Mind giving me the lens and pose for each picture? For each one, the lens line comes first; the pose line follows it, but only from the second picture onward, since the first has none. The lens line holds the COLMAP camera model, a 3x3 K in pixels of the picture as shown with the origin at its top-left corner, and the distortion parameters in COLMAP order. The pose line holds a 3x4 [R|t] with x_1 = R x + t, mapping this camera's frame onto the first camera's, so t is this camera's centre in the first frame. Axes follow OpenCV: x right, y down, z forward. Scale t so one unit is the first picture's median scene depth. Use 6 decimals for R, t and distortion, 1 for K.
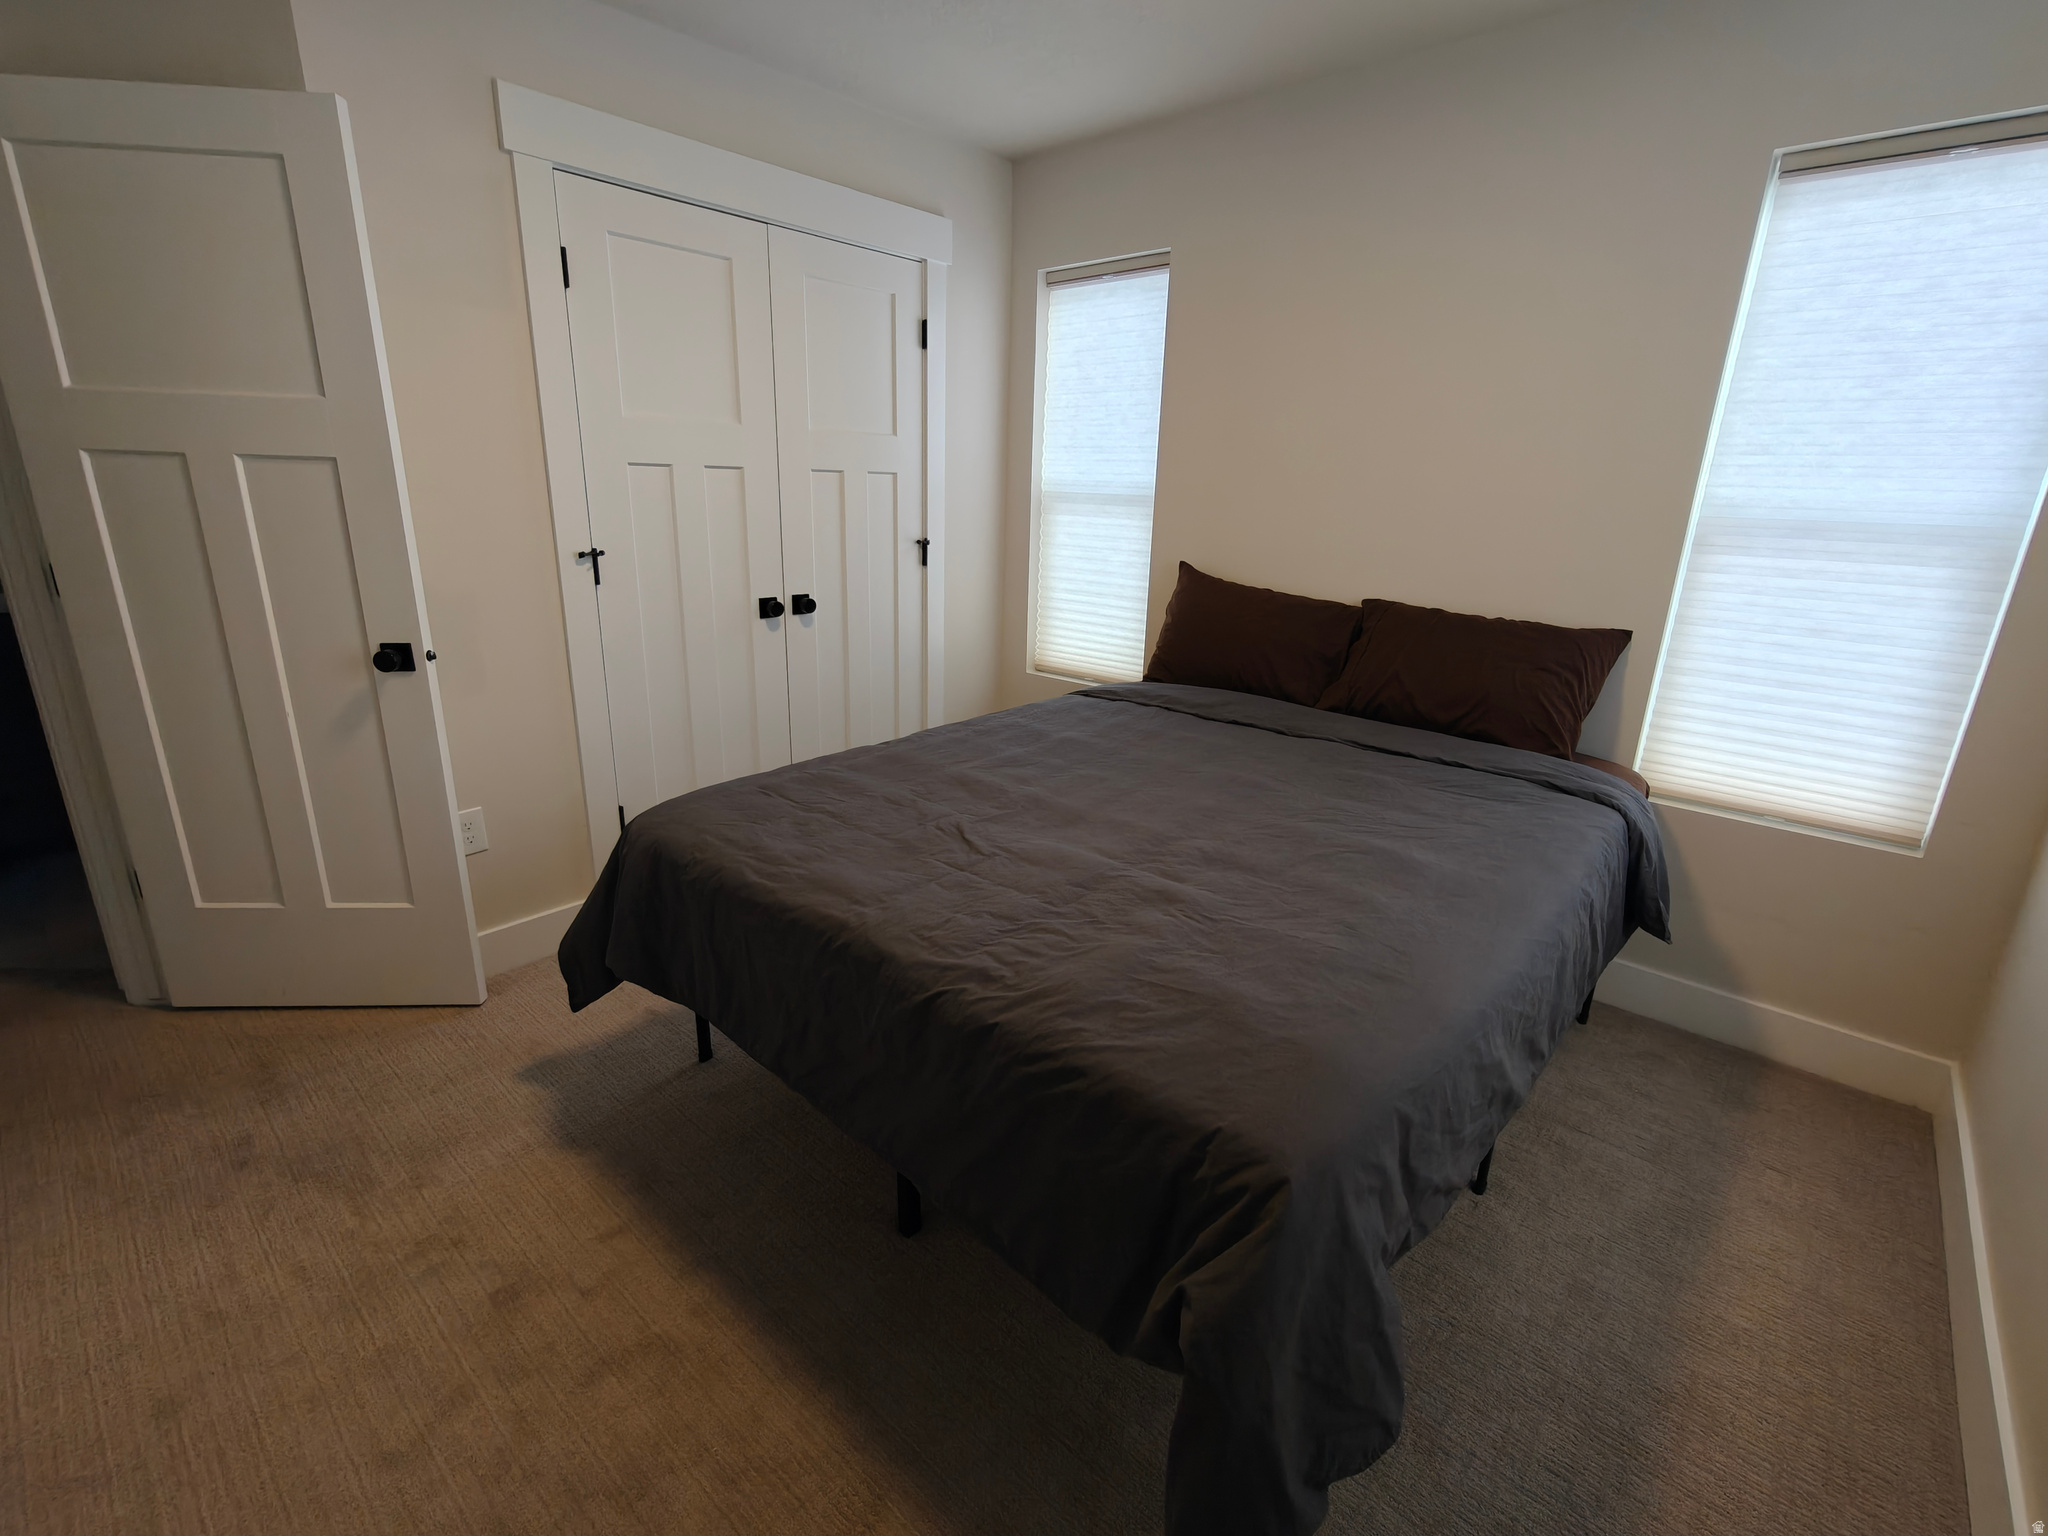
lens RADIAL K [[925.1, 0, 1029.0], [0, 925.1, 762.0], [0, 0, 1]] dist [0.002256, 0.000397]
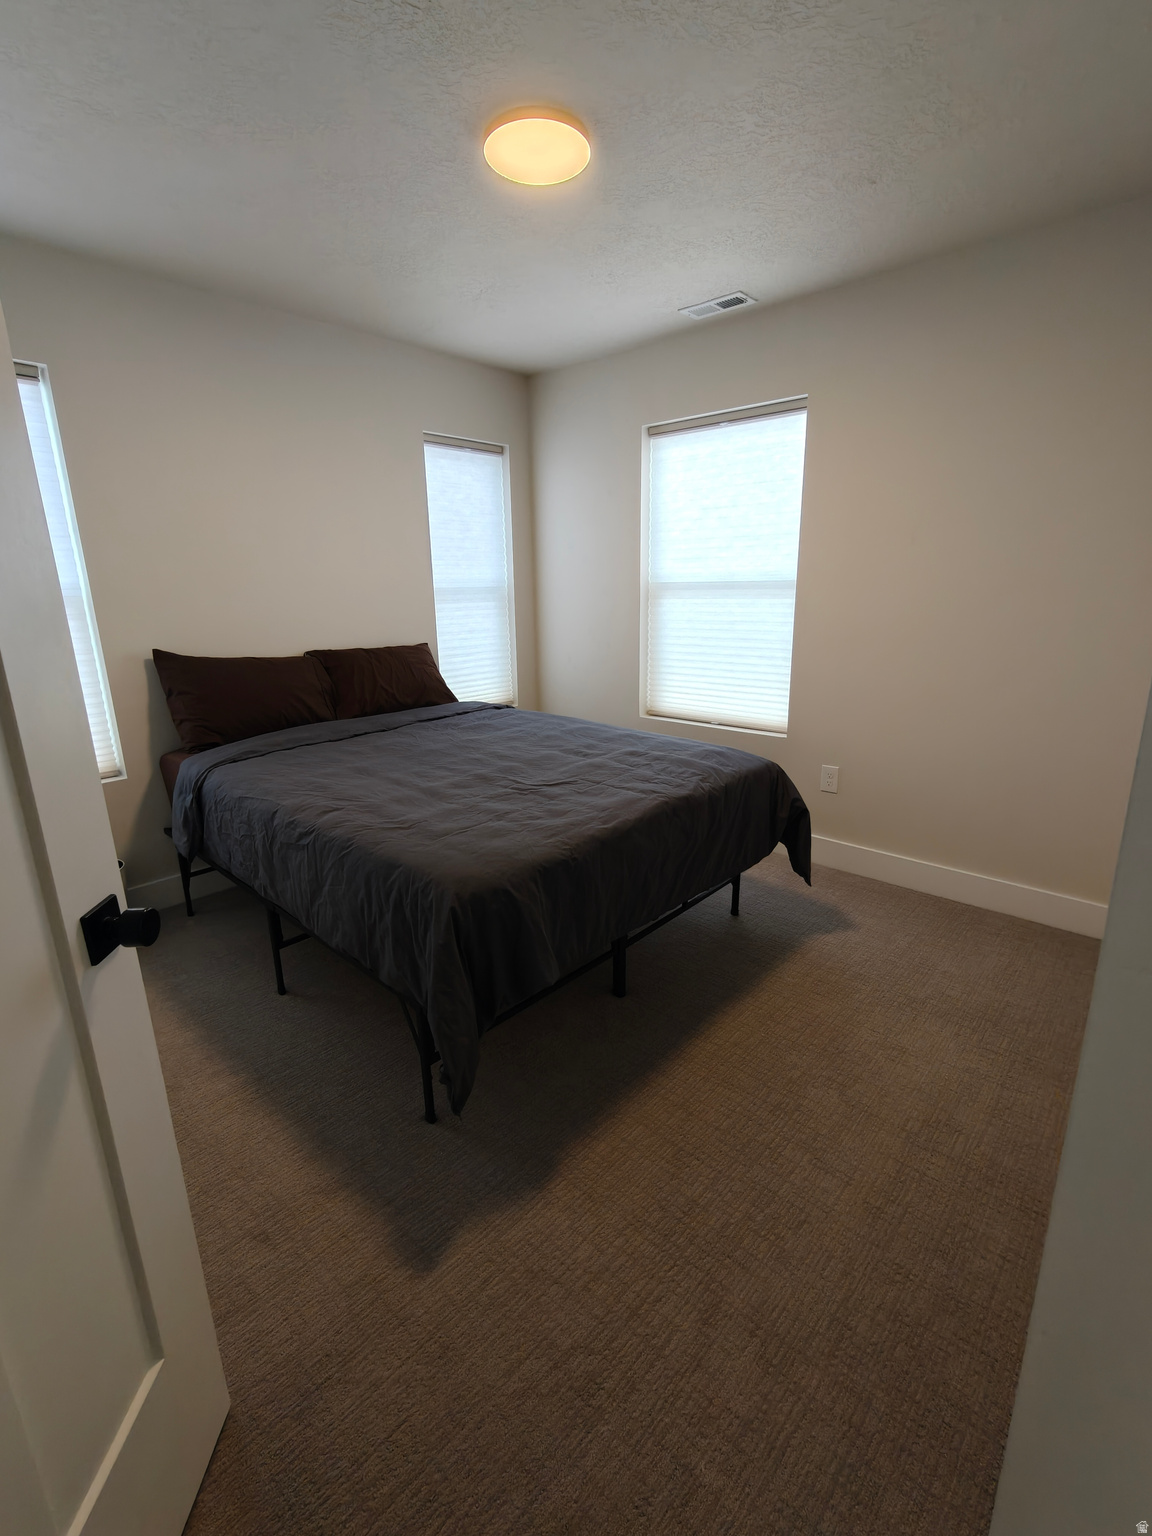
lens RADIAL K [[693.8, 0, 581.4], [0, 693.8, 766.2], [0, 0, 1]] dist [0.002256, 0.000397]
pose [[0.010214, -0.289702, 0.957062, -1.075493], [0.316792, 0.908748, 0.271696, -0.234990], [-0.948440, 0.300415, 0.101058, 0.676868]]
